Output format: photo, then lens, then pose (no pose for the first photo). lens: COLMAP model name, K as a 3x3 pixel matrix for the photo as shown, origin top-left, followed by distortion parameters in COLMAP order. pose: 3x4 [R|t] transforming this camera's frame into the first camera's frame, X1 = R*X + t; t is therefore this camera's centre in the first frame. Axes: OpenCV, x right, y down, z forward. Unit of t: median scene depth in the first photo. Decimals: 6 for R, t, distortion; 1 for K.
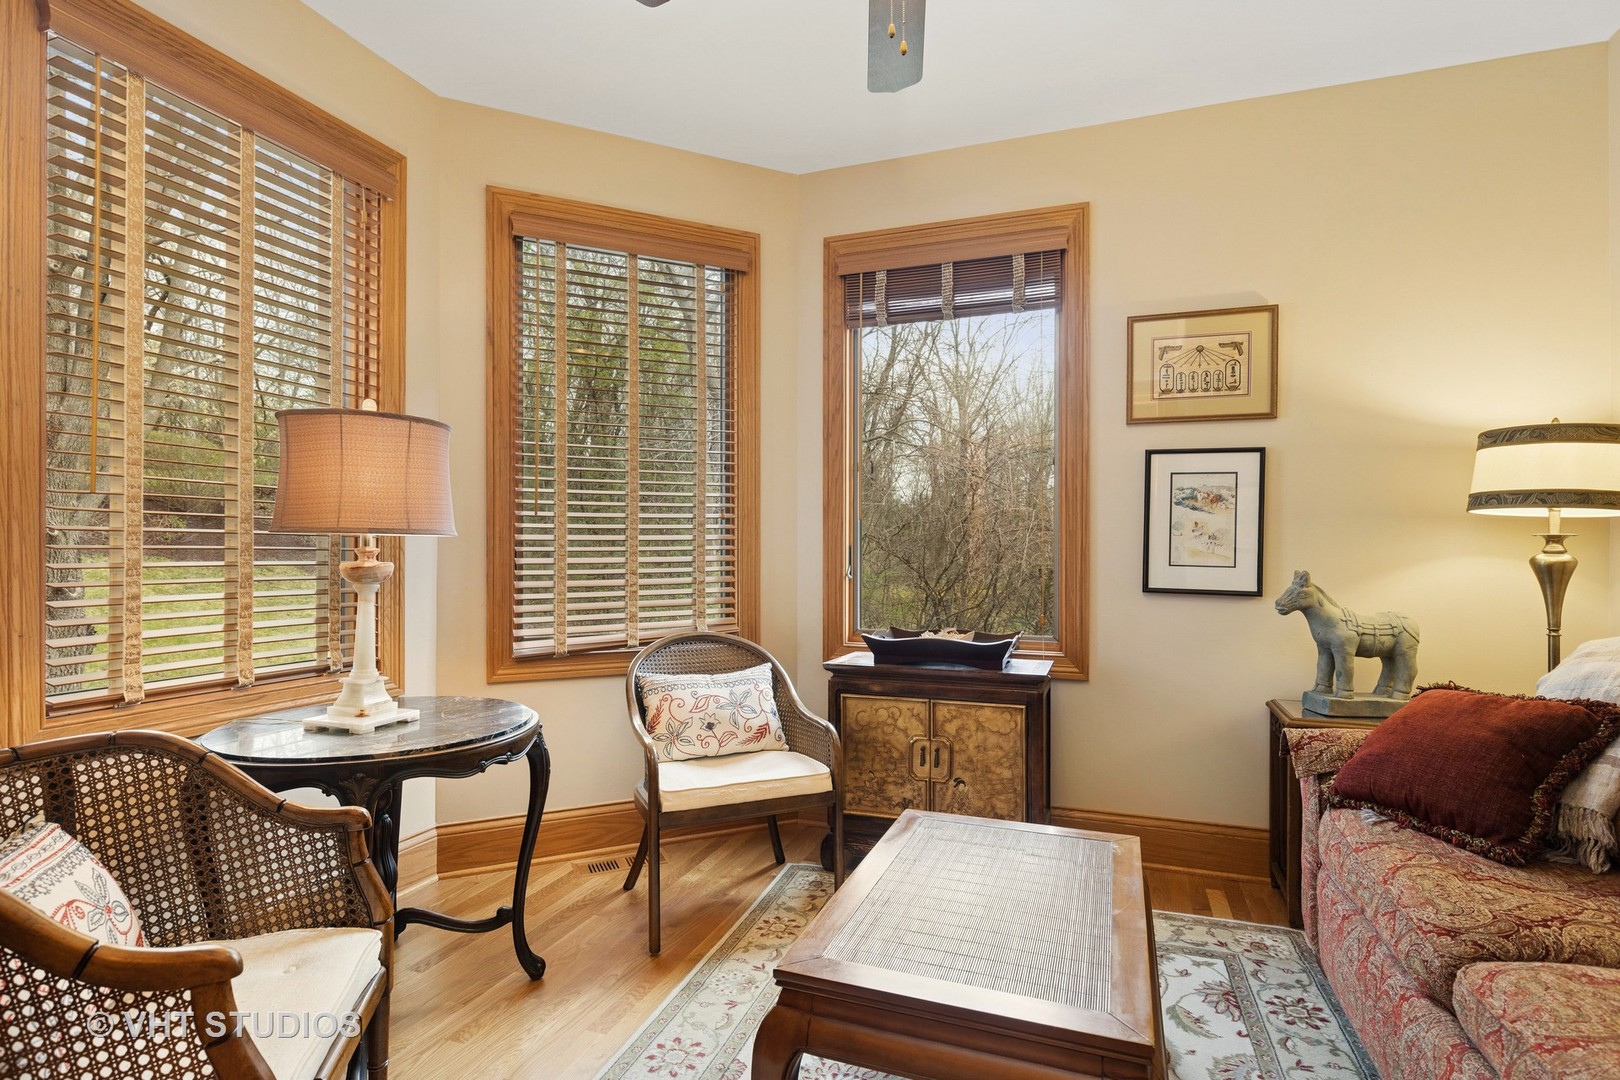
lens RADIAL K [[818.3, 0, 818.2], [0, 818.3, 549.6], [0, 0, 1]] dist [-0.001442, -0.000168]
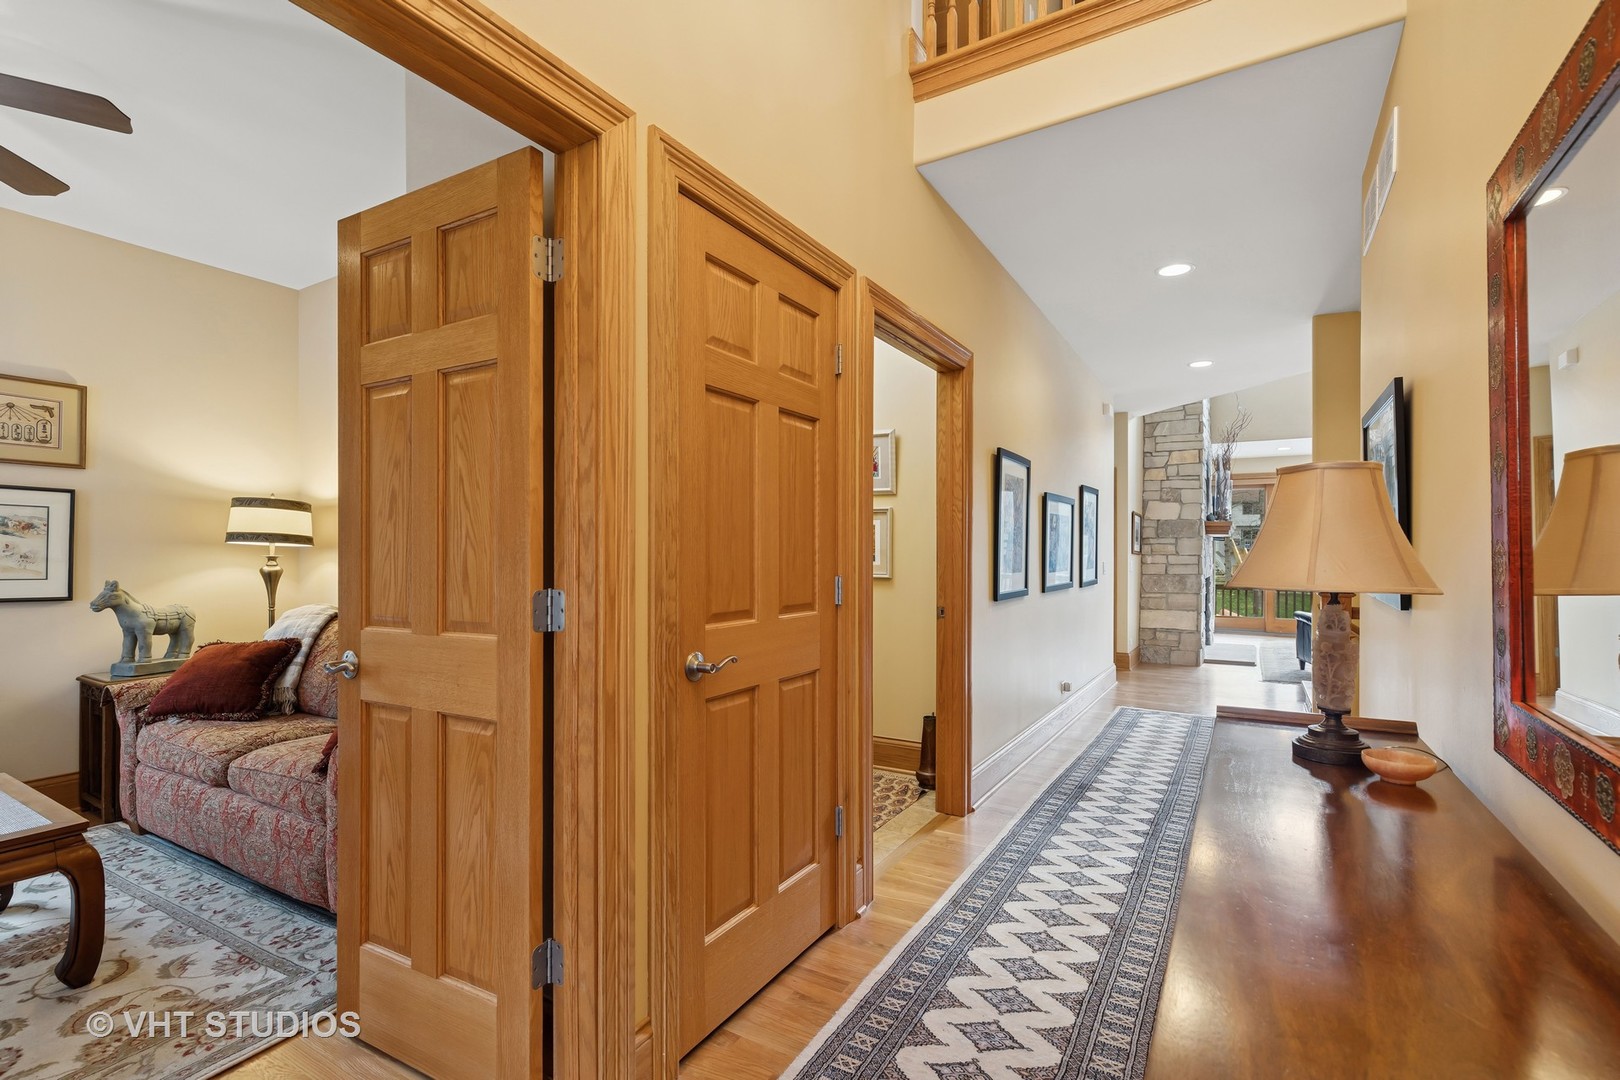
lens RADIAL K [[747.2, 0, 819.8], [0, 747.2, 547.2], [0, 0, 1]] dist [0.001500, -0.001400]
pose [[0.205275, 0.000851, 0.978704, -0.472571], [-0.001723, 0.999998, -0.000508, -0.036701], [-0.978703, -0.001582, 0.205276, -0.529498]]
